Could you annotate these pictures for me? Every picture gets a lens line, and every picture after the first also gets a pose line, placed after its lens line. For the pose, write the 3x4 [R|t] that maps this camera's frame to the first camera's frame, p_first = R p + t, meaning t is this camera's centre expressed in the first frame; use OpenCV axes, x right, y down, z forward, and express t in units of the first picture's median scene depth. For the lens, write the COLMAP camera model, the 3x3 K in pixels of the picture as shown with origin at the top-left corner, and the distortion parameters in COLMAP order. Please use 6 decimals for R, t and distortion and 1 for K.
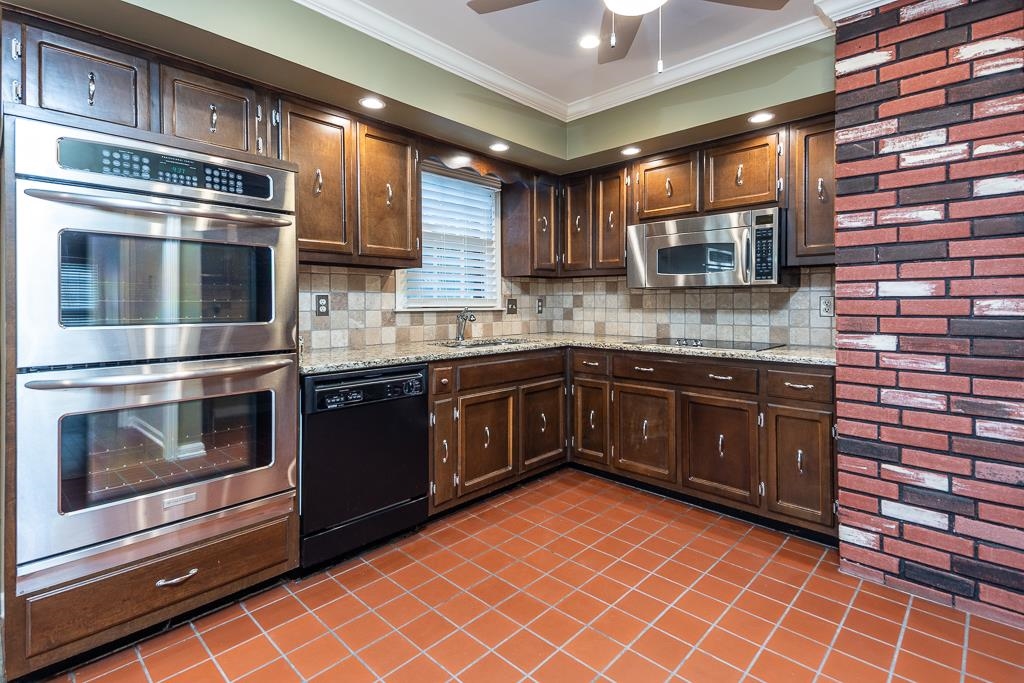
lens RADIAL K [[498.5, 0, 510.7], [0, 498.5, 312.6], [0, 0, 1]] dist [0.053104, -0.021516]
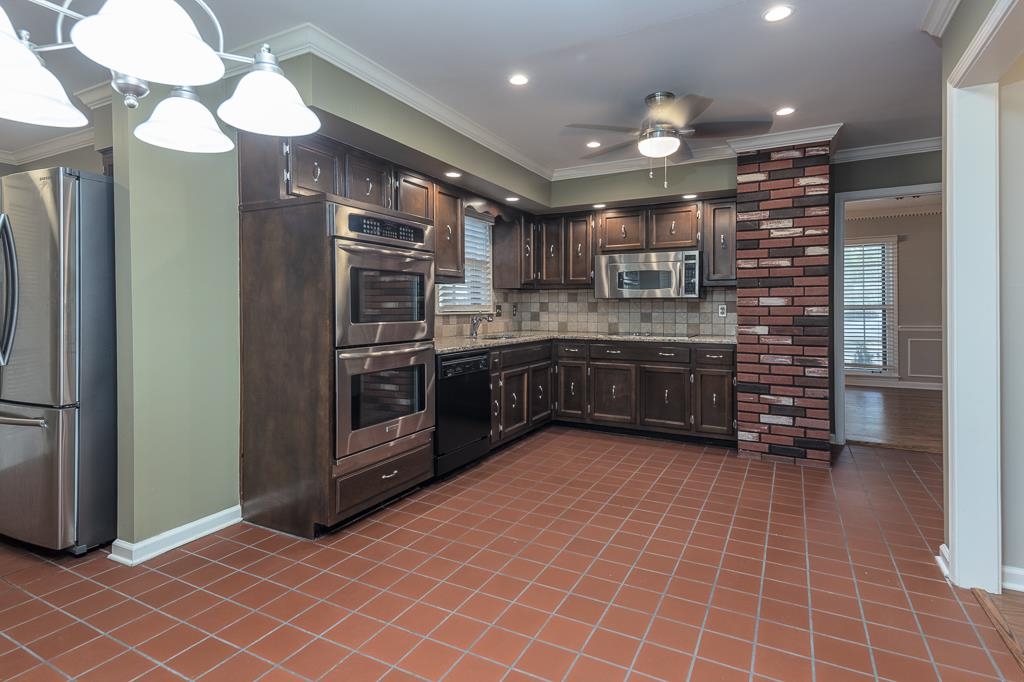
lens RADIAL K [[469.3, 0, 499.0], [0, 469.3, 321.2], [0, 0, 1]] dist [0.048290, -0.000083]
pose [[0.980366, -0.005336, 0.197113, -0.431632], [0.003320, 0.999939, 0.010557, 0.003484], [-0.197157, -0.009695, 0.980324, -0.404157]]
